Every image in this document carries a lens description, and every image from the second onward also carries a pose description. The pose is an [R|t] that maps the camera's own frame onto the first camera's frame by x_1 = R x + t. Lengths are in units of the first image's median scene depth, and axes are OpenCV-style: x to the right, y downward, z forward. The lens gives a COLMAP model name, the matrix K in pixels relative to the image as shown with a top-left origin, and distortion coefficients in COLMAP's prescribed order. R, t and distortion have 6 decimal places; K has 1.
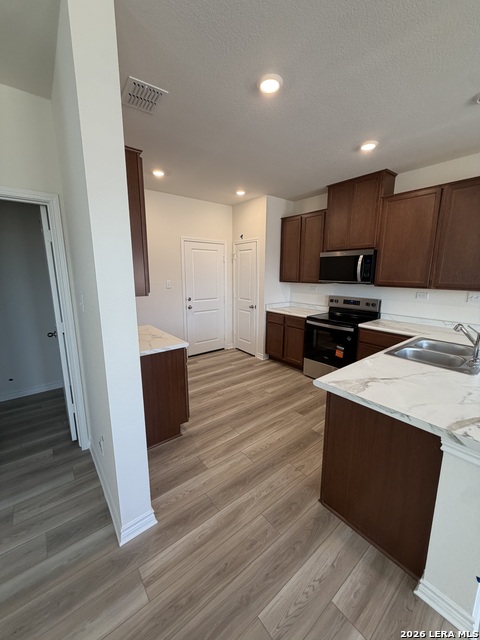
lens RADIAL K [[256.8, 0, 241.0], [0, 256.8, 321.2], [0, 0, 1]] dist [0.000995, -0.000014]
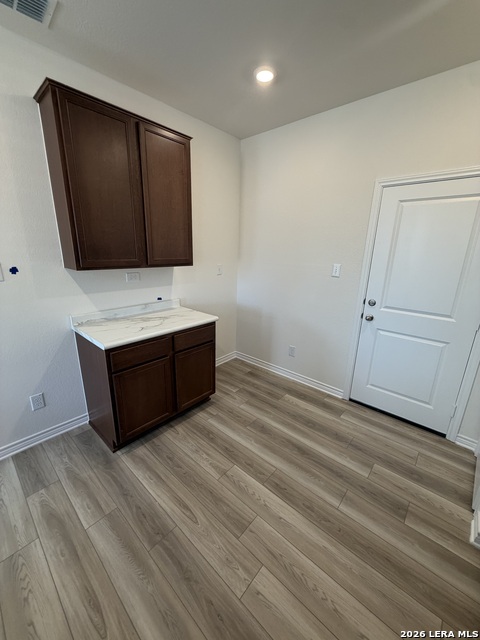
lens RADIAL K [[256.8, 0, 240.3], [0, 256.8, 318.0], [0, 0, 1]] dist [0.000995, -0.000014]
pose [[0.162216, 0.260216, -0.951827, 0.362549], [-0.210264, 0.951564, 0.224309, -0.160302], [0.964093, 0.163748, 0.209073, 0.864505]]
